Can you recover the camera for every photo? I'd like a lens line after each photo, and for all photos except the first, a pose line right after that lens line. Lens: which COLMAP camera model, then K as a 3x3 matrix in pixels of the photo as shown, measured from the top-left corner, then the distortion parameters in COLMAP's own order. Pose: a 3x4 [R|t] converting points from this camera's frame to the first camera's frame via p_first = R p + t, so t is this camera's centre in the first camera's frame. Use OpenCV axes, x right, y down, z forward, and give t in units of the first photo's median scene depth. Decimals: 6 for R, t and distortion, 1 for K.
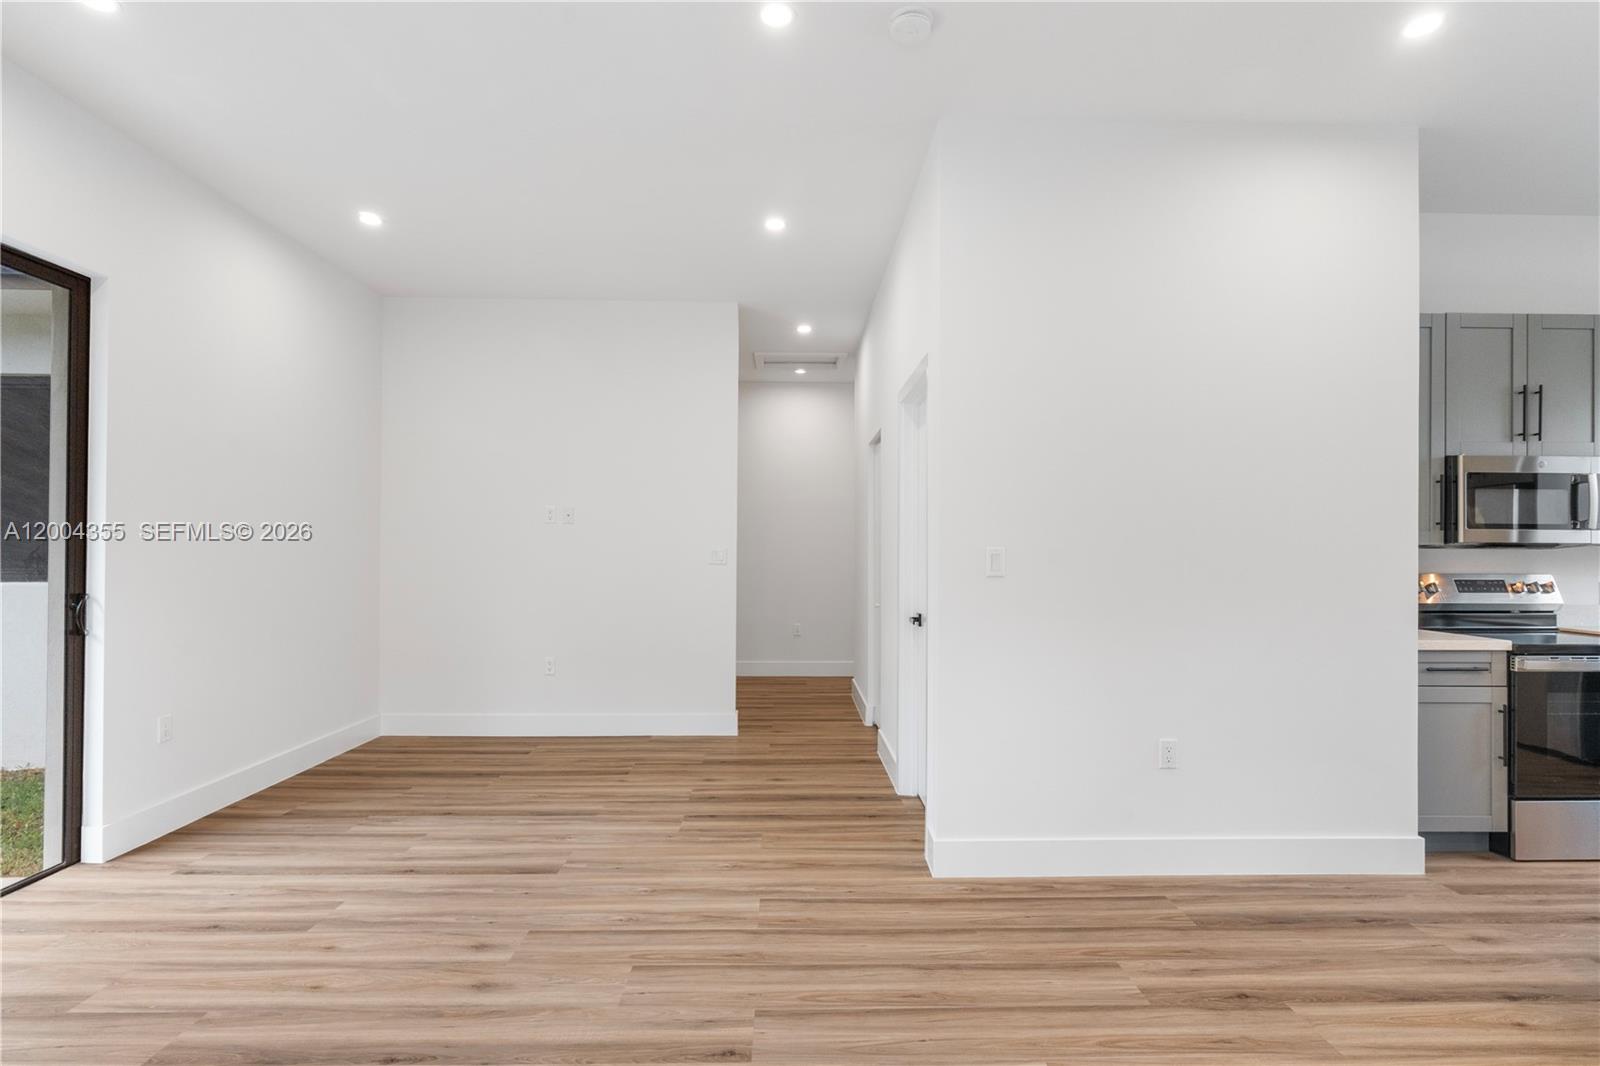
lens RADIAL K [[784.8, 0, 802.6], [0, 784.8, 543.1], [0, 0, 1]] dist [0.000330, 0.000584]
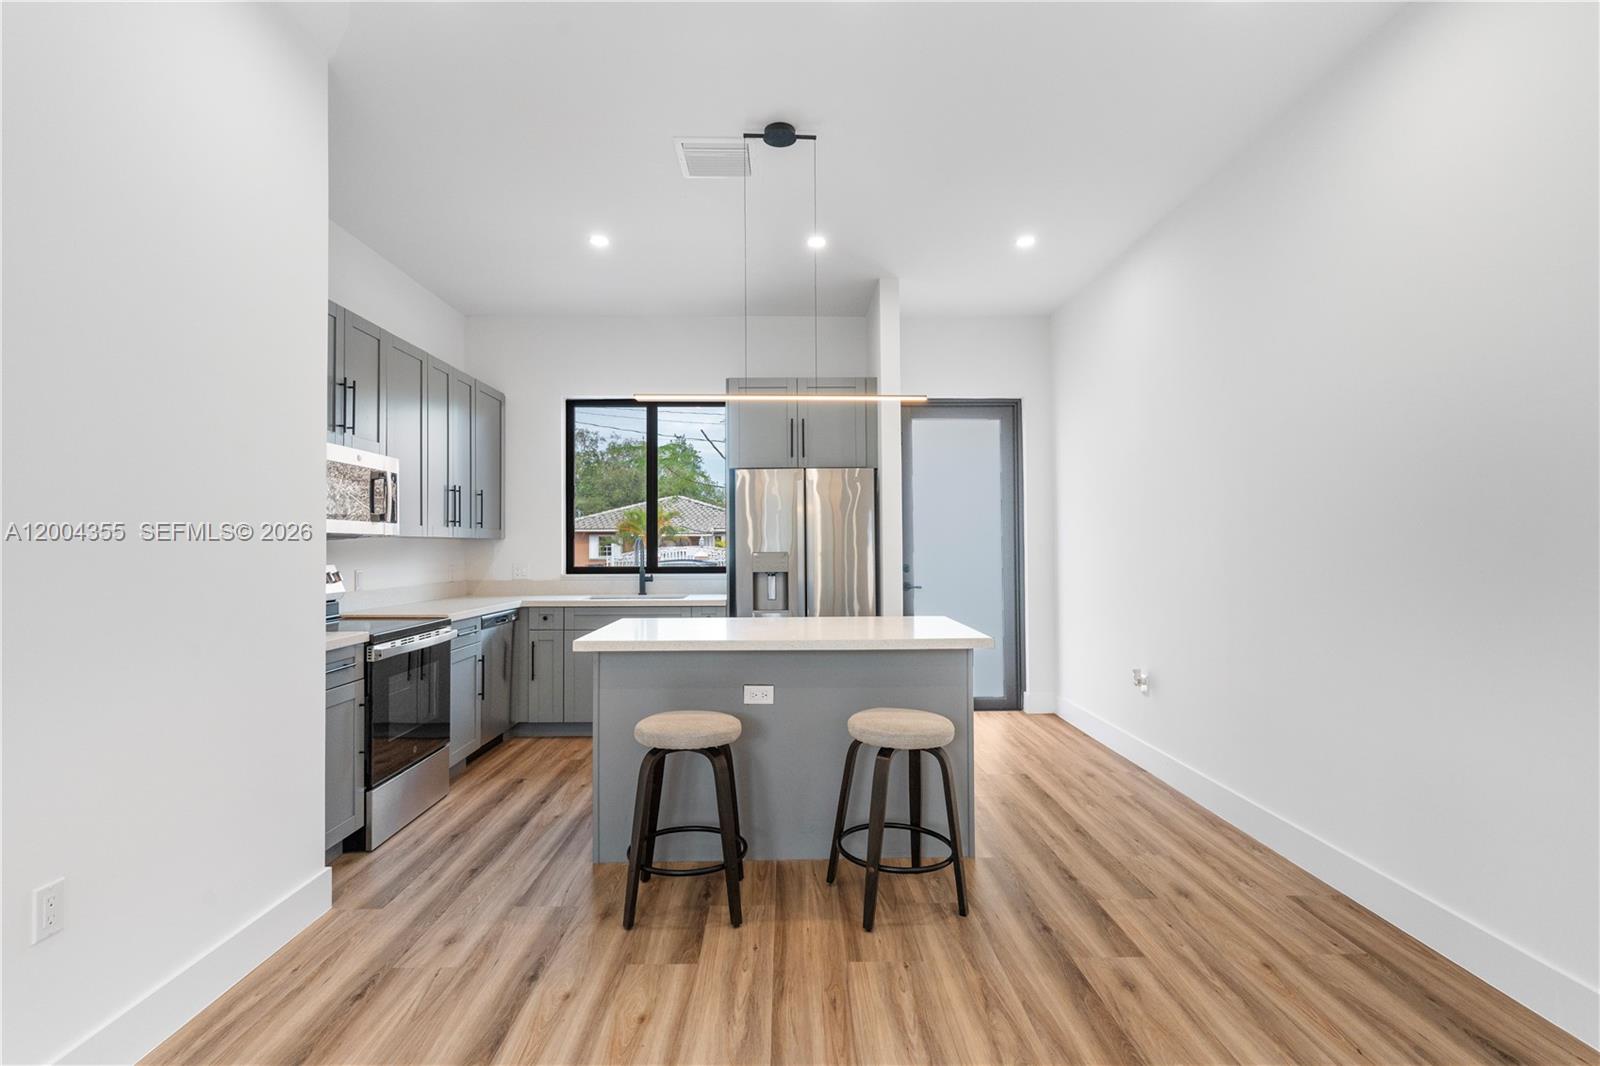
lens RADIAL K [[768.4, 0, 795.7], [0, 768.4, 536.8], [0, 0, 1]] dist [-0.001918, 0.000469]
pose [[0.006419, 0.006111, 0.999961, -0.069328], [-0.005274, 0.999968, -0.006077, 0.007630], [-0.999965, -0.005234, 0.006451, 0.475293]]
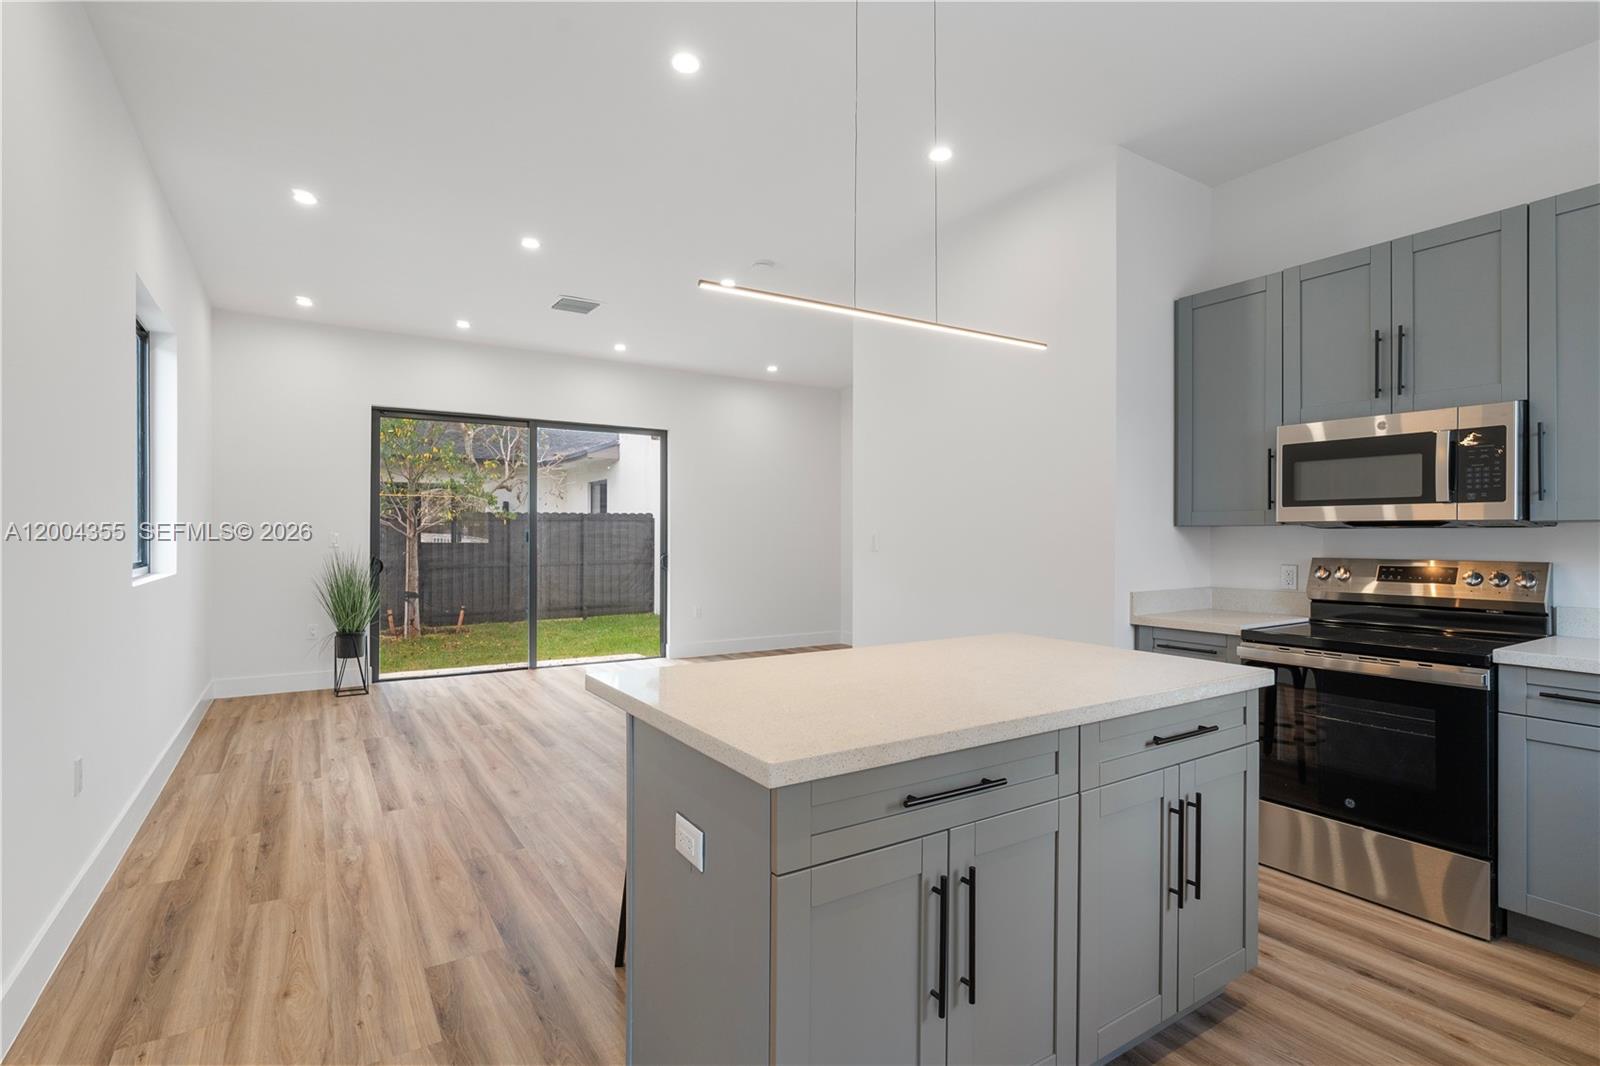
lens RADIAL K [[768.4, 0, 795.7], [0, 768.4, 536.8], [0, 0, 1]] dist [-0.001918, 0.000469]
pose [[0.517109, -0.004138, -0.855909, 1.485962], [0.008501, 0.999964, 0.000301, 0.012545], [0.855877, -0.007432, 0.517126, 0.063502]]
